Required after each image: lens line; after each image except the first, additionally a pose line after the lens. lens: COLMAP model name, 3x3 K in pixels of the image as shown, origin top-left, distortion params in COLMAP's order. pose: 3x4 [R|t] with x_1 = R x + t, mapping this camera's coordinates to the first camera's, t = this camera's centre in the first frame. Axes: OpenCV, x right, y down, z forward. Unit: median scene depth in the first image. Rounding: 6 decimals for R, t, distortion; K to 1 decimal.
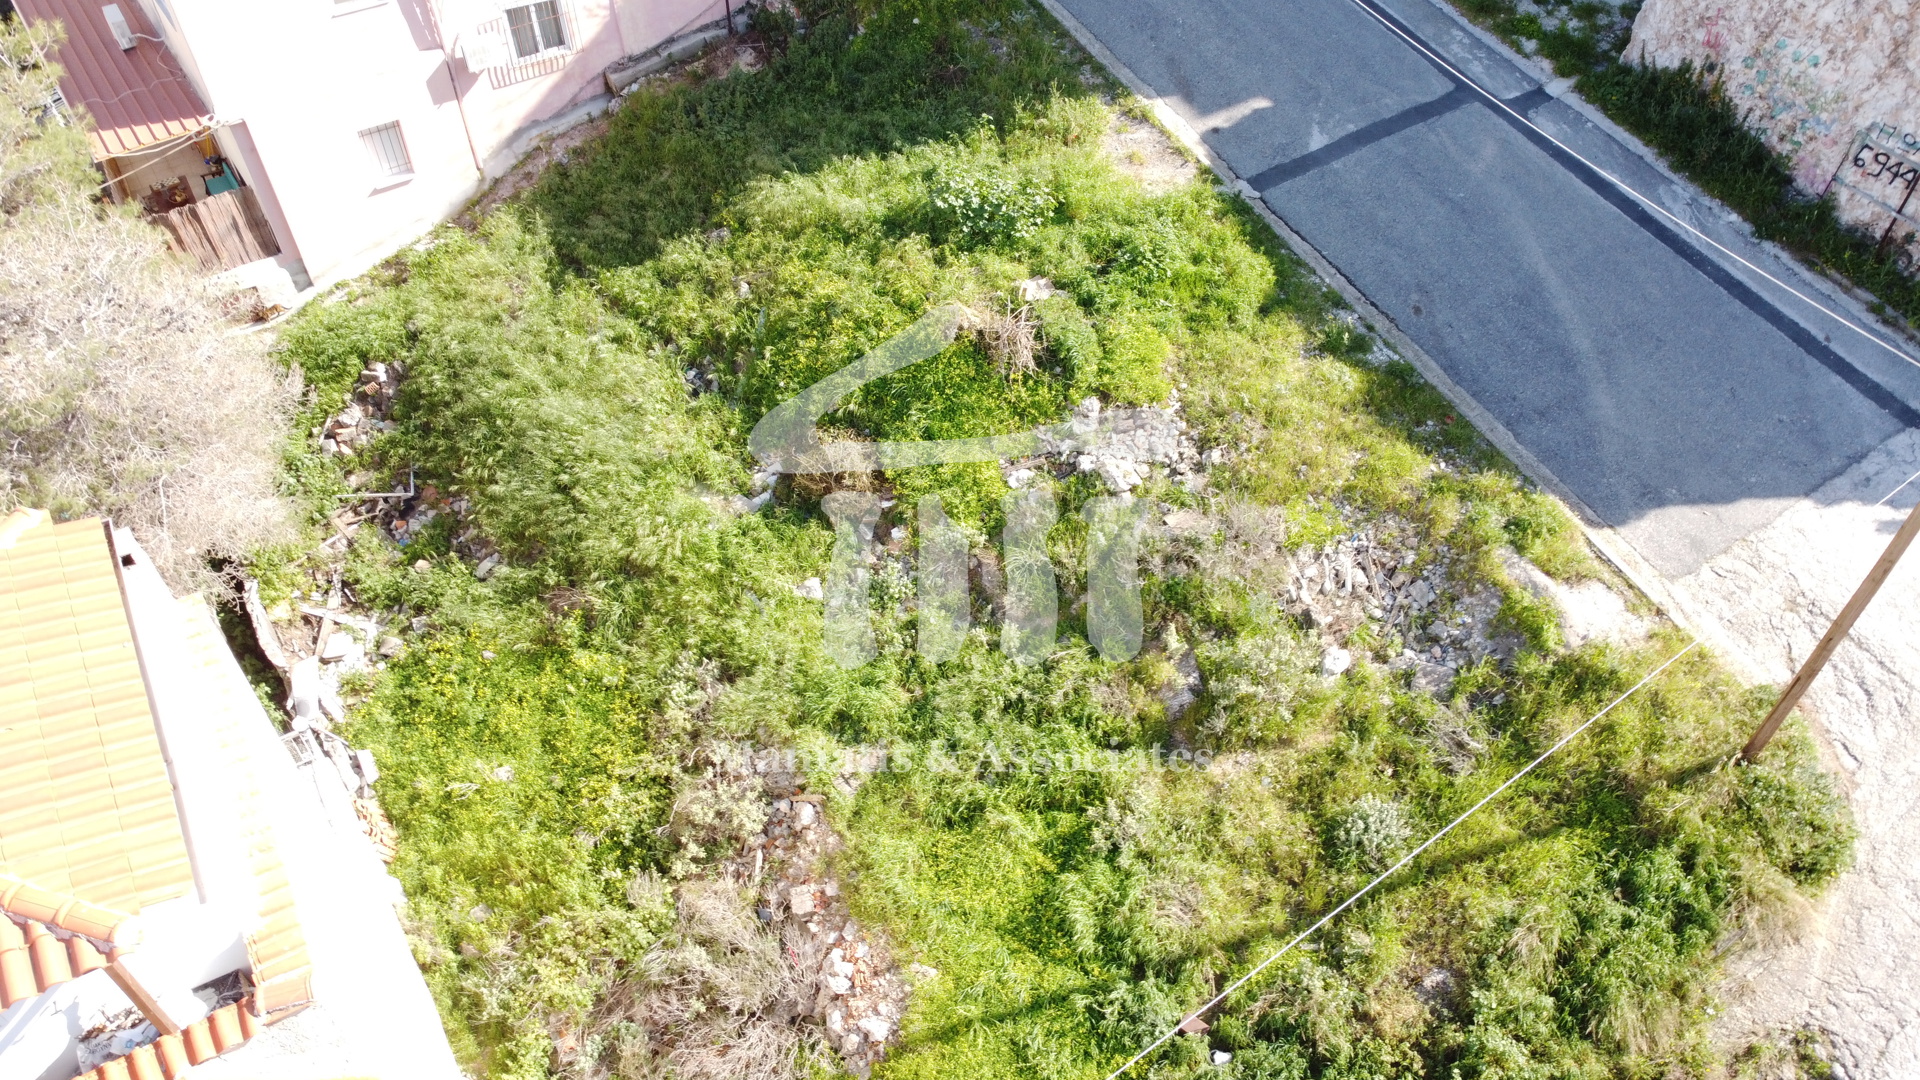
lens RADIAL K [[1452.9, 0, 958.3], [0, 1452.9, 539.2], [0, 0, 1]] dist [-0.000233, -0.001437]
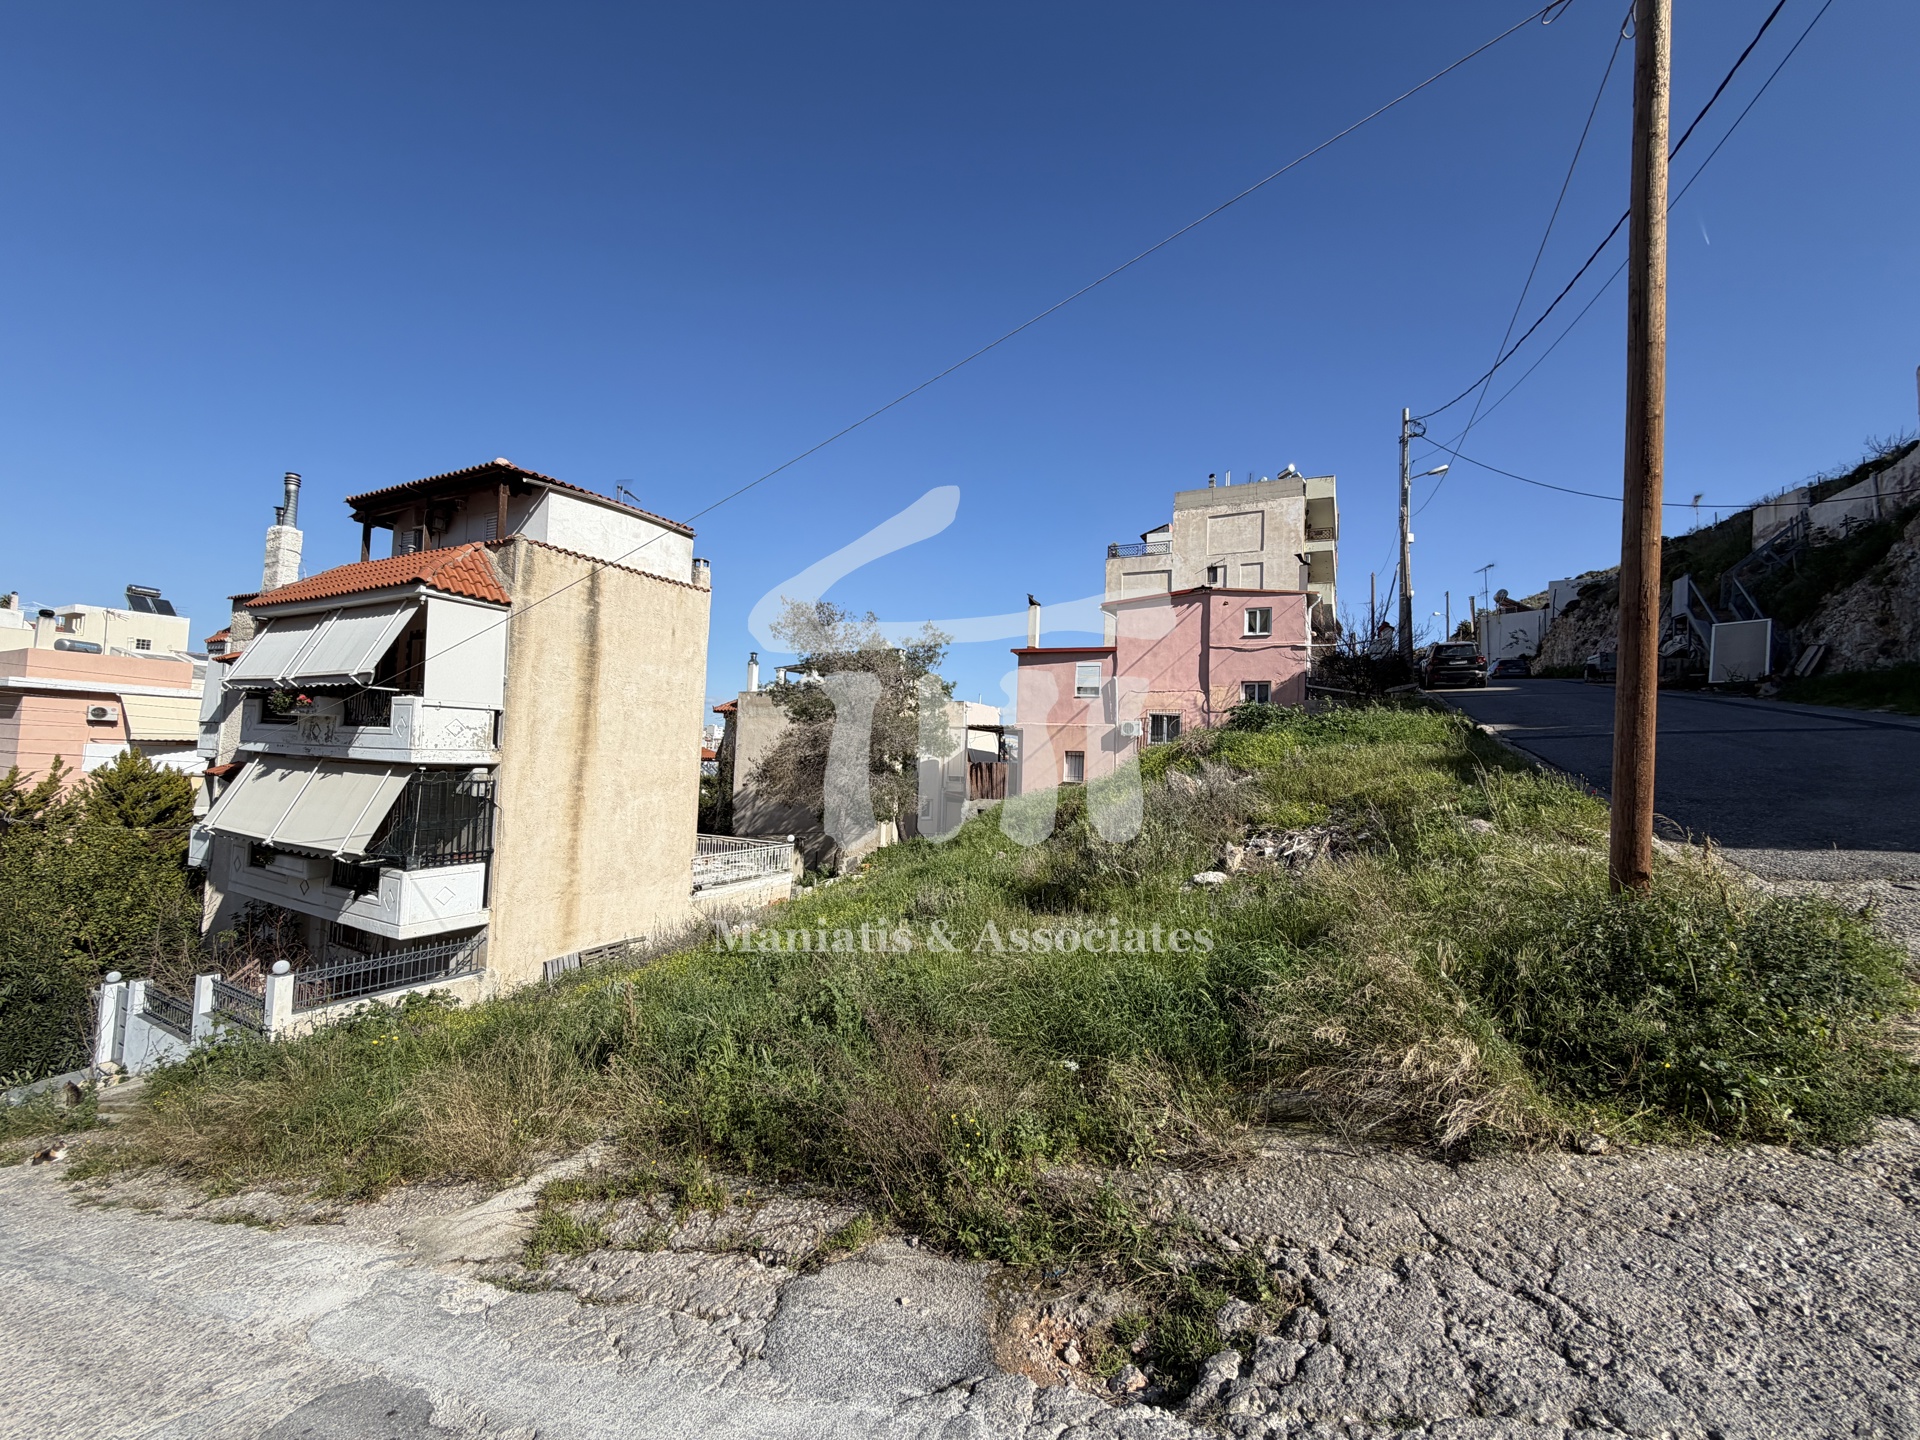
lens RADIAL K [[765.1, 0, 954.2], [0, 765.1, 721.0], [0, 0, 1]] dist [0.002301, -0.000186]
pose [[0.523098, -0.008416, -0.852231, 0.507063], [-0.646586, 0.647535, -0.403268, 0.271348], [0.555243, 0.761989, 0.333283, 0.594918]]
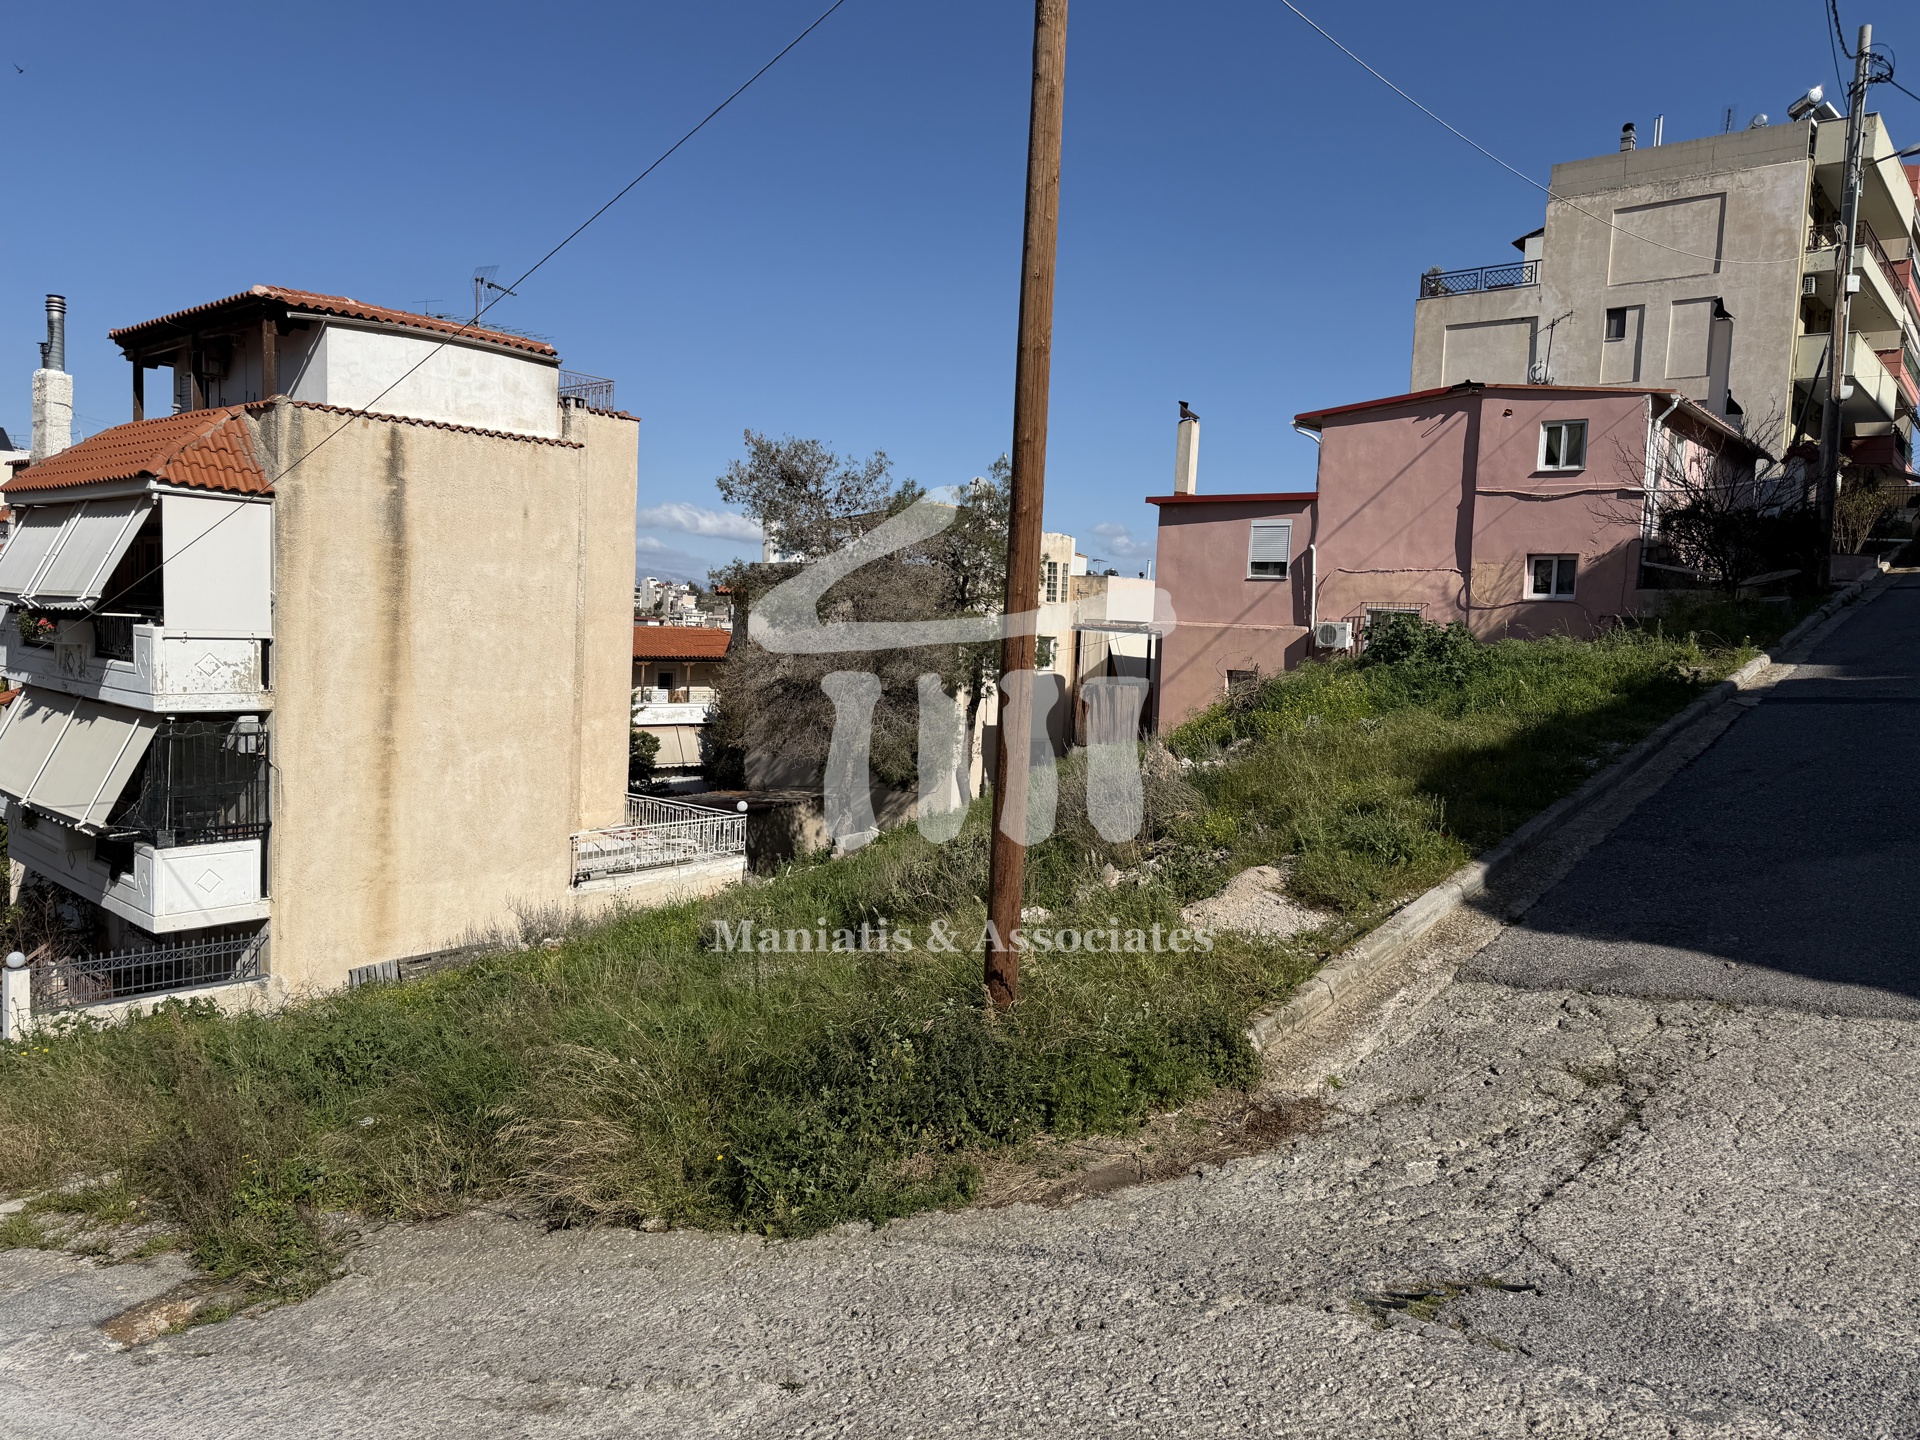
lens RADIAL K [[1354.6, 0, 960.4], [0, 1354.6, 721.3], [0, 0, 1]] dist [0.049052, -0.059632]
pose [[0.318656, 0.095316, -0.943066, 0.703927], [-0.717973, 0.673845, -0.174493, 0.130978], [0.618848, 0.732699, 0.283159, 0.652276]]
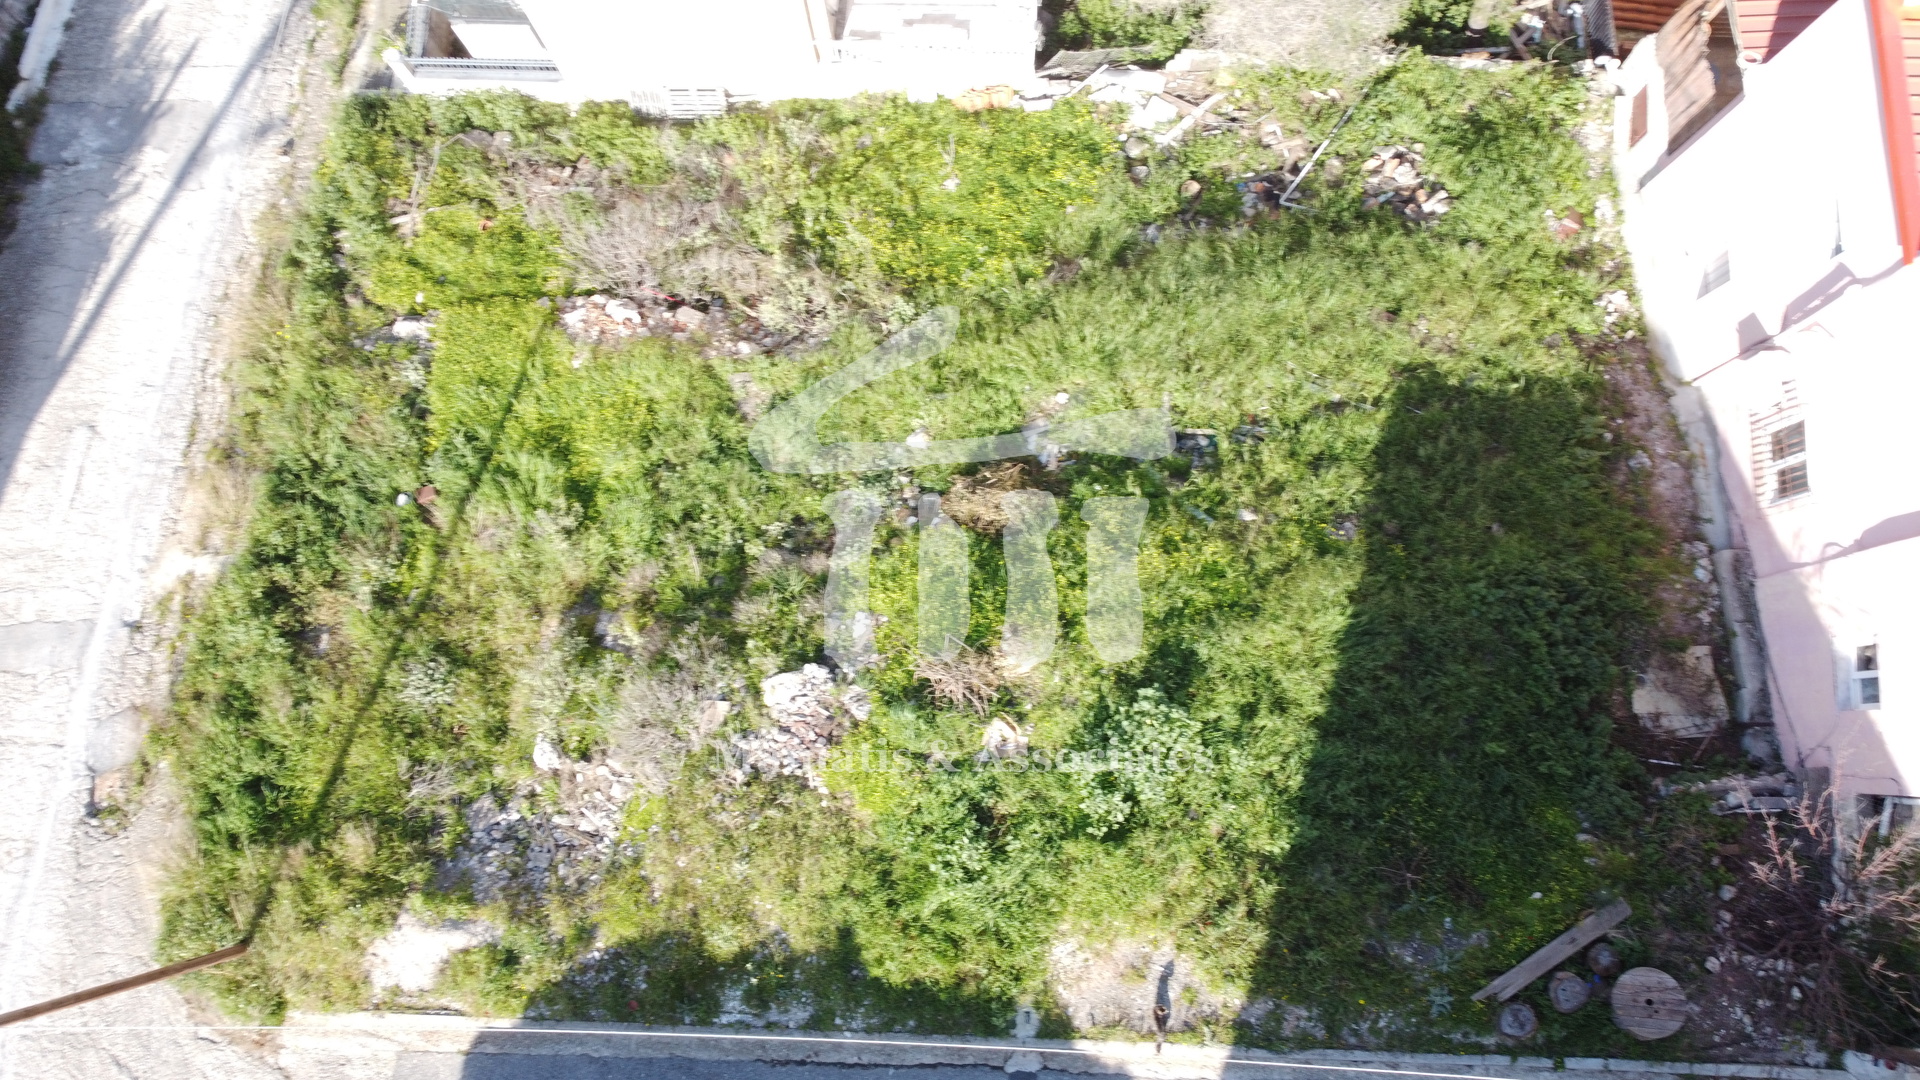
lens RADIAL K [[1452.9, 0, 958.3], [0, 1452.9, 539.2], [0, 0, 1]] dist [-0.000233, -0.001437]
pose [[-0.532444, 0.839334, -0.109645, 0.063500], [-0.599468, -0.282449, 0.748906, -0.793279], [0.597613, 0.464479, 0.653542, 0.327735]]
